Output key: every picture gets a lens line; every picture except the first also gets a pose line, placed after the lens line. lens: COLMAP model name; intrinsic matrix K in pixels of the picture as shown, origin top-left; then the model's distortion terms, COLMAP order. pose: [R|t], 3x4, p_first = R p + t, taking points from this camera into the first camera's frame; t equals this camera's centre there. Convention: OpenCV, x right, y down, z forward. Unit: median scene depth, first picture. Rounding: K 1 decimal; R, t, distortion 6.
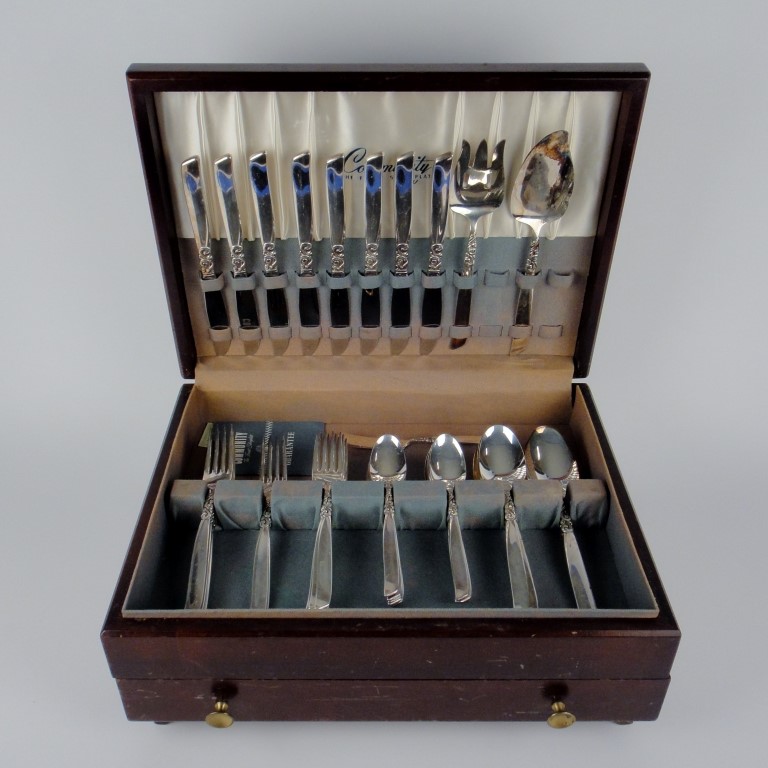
lens RADIAL K [[849.6, 0, 379.7], [0, 849.6, 380.6], [0, 0, 1]] dist [0.043698, 0.000000]
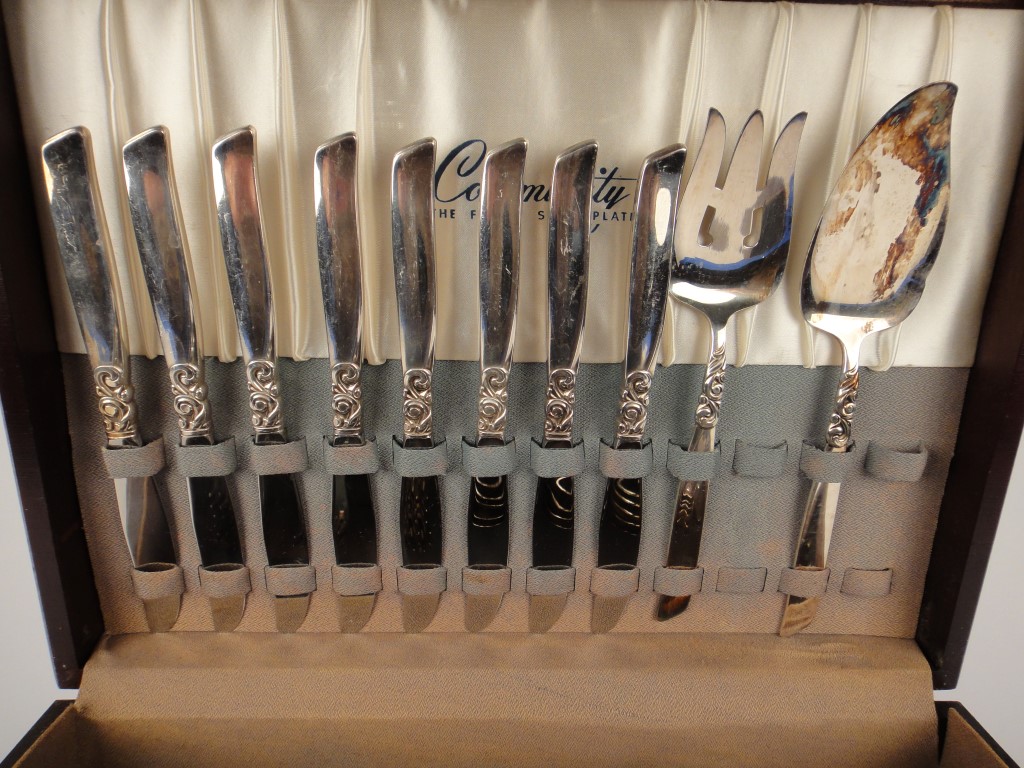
lens RADIAL K [[735.1, 0, 510.7], [0, 735.1, 391.0], [0, 0, 1]] dist [0.009811, 0.009305]
pose [[0.999602, 0.013964, 0.024525, -0.010026], [-0.004554, 0.937437, -0.348126, -0.015170], [-0.027852, 0.347875, 0.937127, 0.640188]]
